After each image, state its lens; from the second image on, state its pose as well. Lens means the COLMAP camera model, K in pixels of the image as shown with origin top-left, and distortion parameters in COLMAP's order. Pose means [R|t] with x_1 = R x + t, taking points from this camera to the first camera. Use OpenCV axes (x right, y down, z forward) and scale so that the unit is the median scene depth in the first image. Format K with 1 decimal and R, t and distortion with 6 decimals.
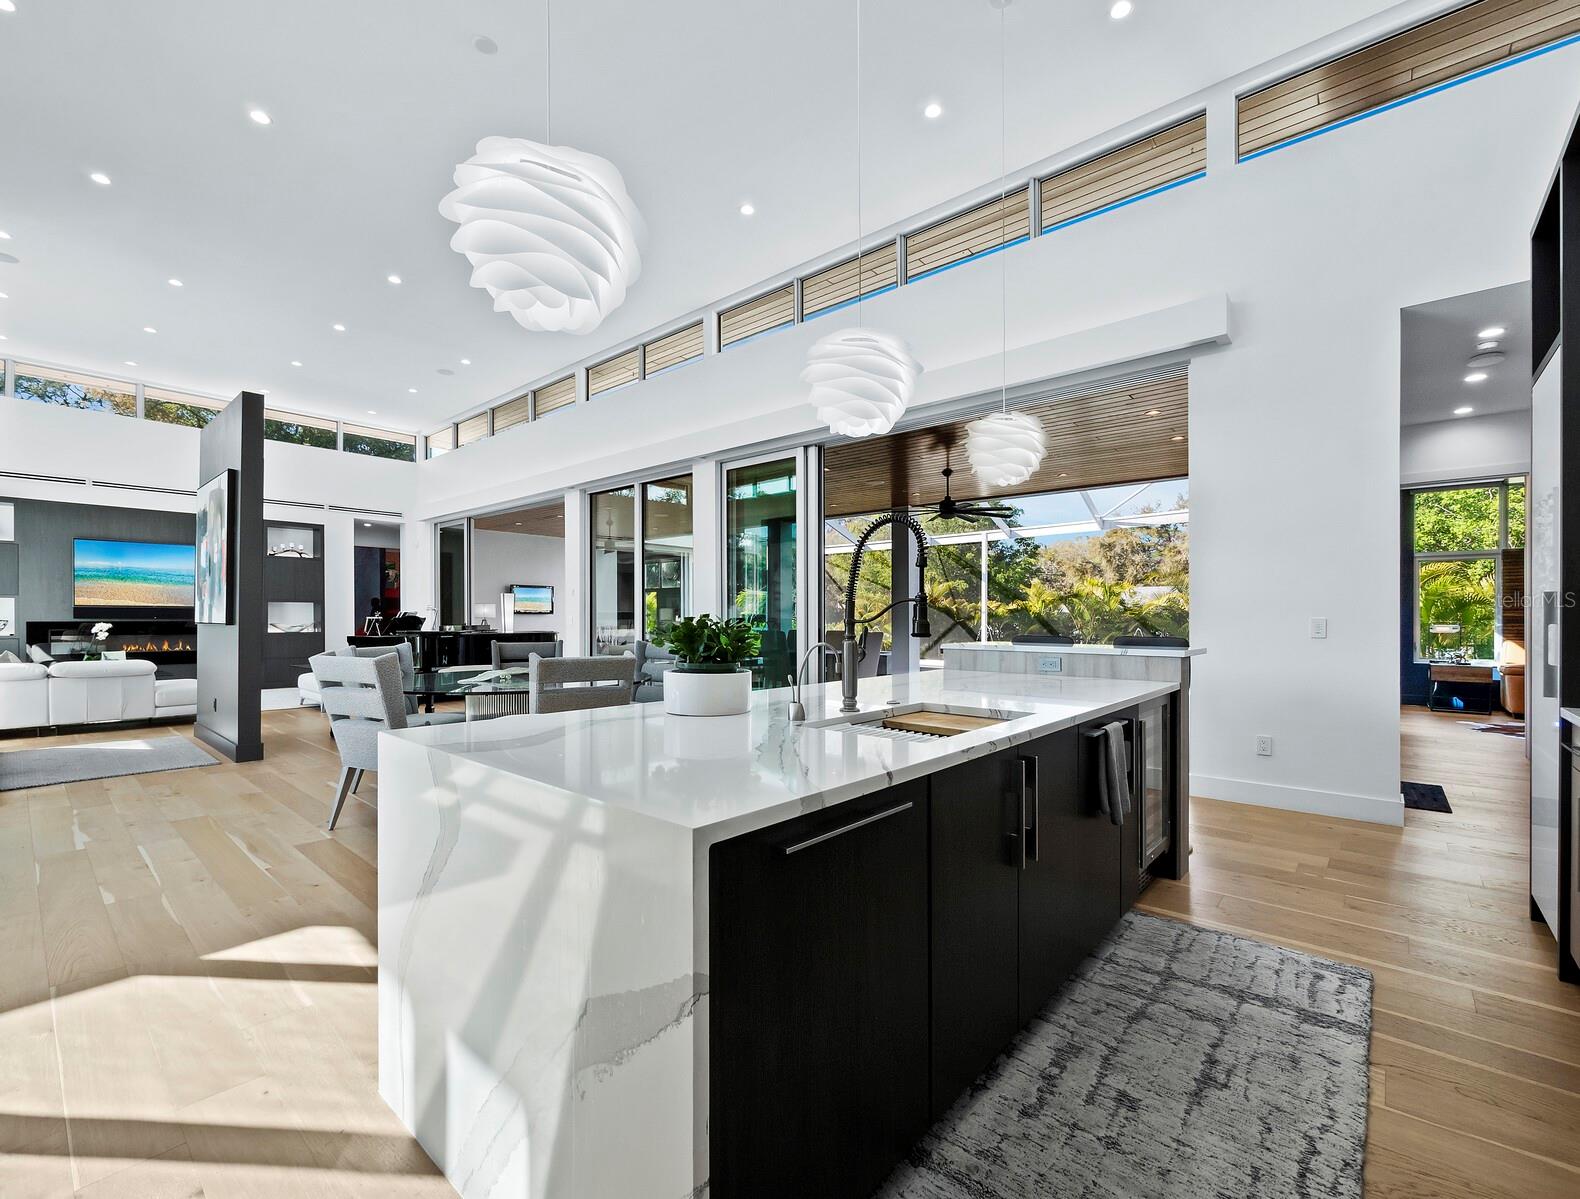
lens RADIAL K [[680.6, 0, 790.3], [0, 680.6, 609.8], [0, 0, 1]] dist [-0.000053, -0.000394]
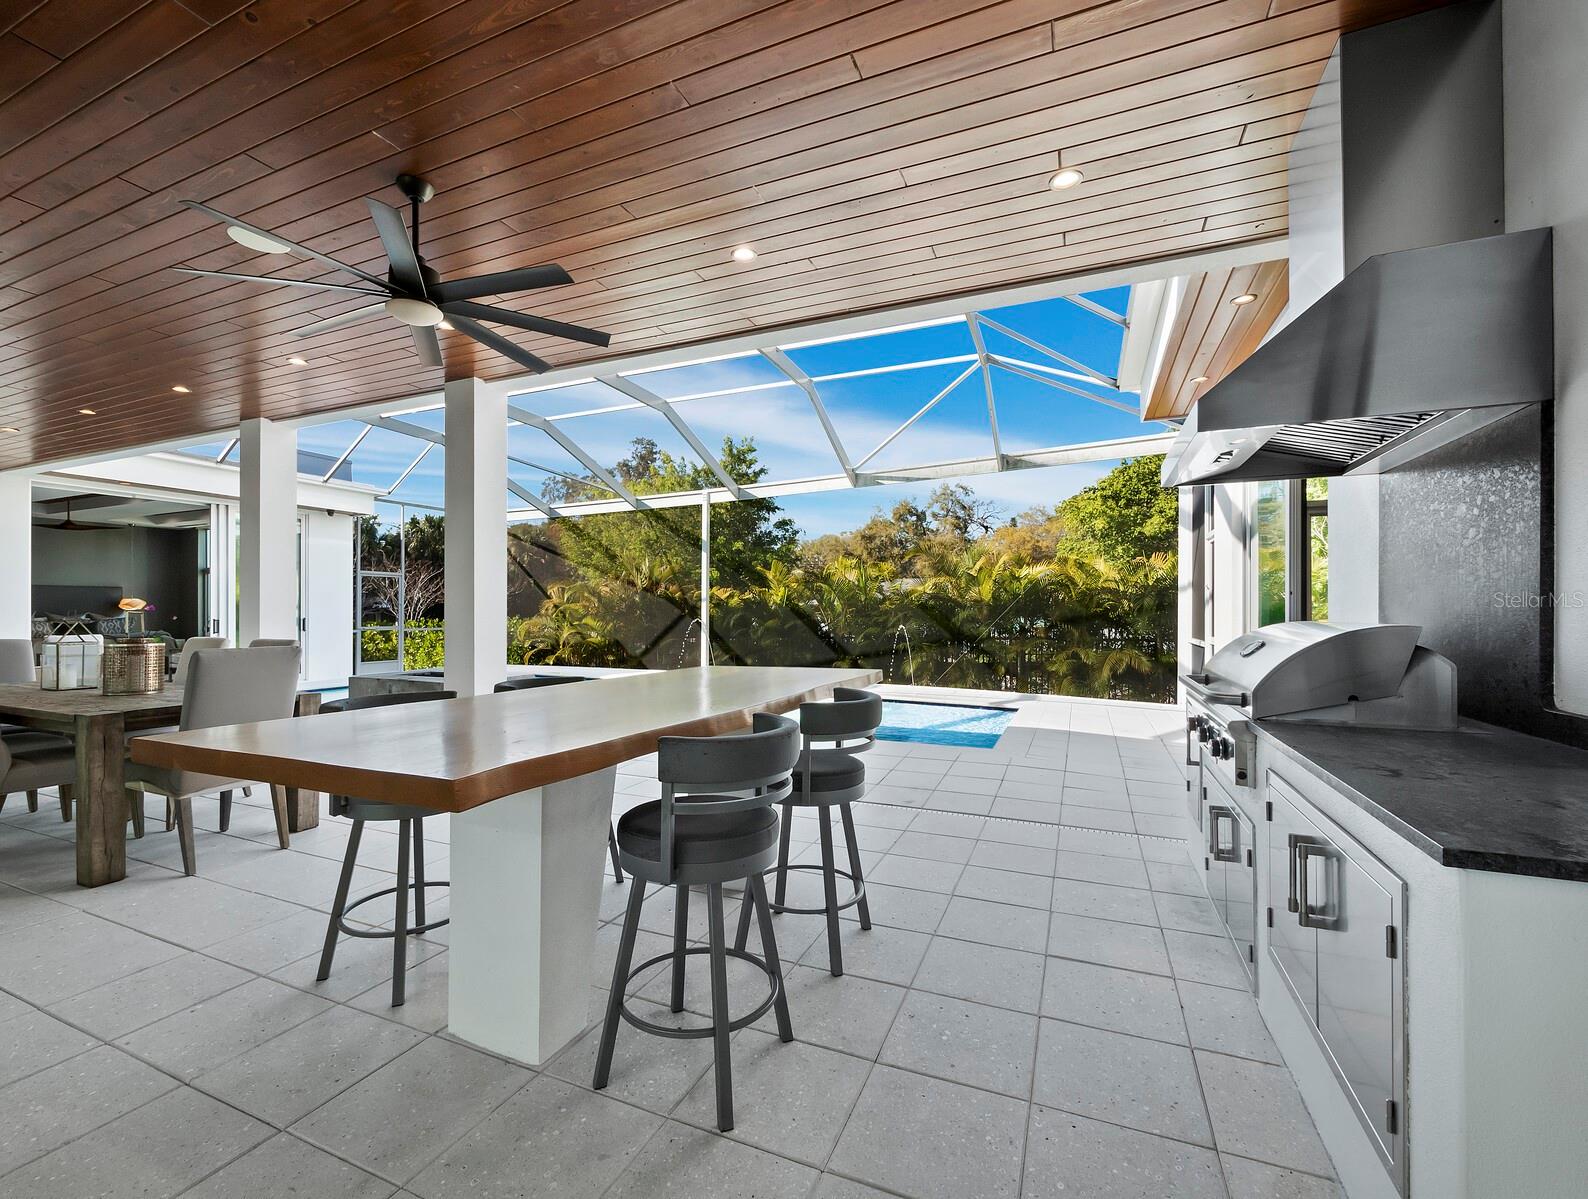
lens RADIAL K [[684.0, 0, 783.7], [0, 684.0, 600.7], [0, 0, 1]] dist [-0.000053, -0.000394]
pose [[0.952312, -0.001946, 0.305119, 0.135126], [0.003699, 0.999980, -0.005168, 0.005428], [-0.305103, 0.006050, 0.952300, 0.272213]]
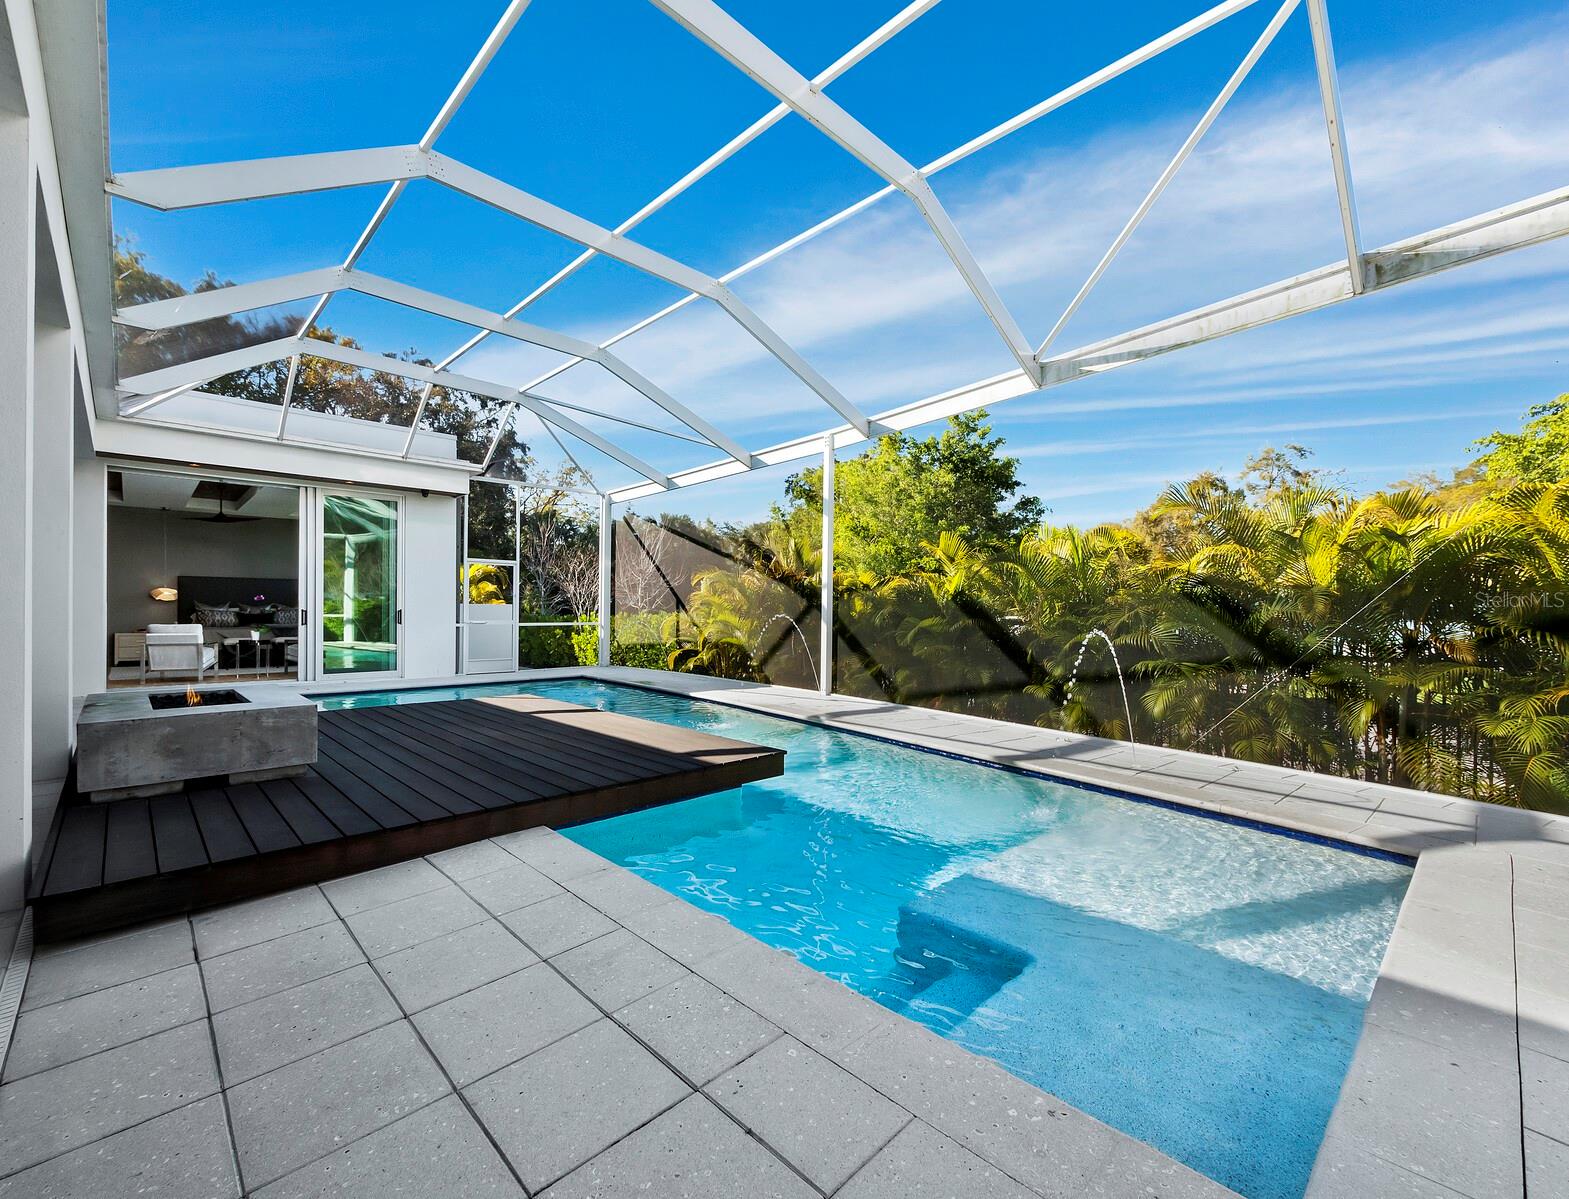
lens RADIAL K [[675.8, 0, 772.8], [0, 675.8, 609.5], [0, 0, 1]] dist [-0.000053, -0.000394]
pose [[0.995429, 0.000714, -0.095503, 0.275772], [0.000131, 0.999961, 0.008844, 0.011452], [0.095505, -0.008816, 0.995390, 0.470216]]
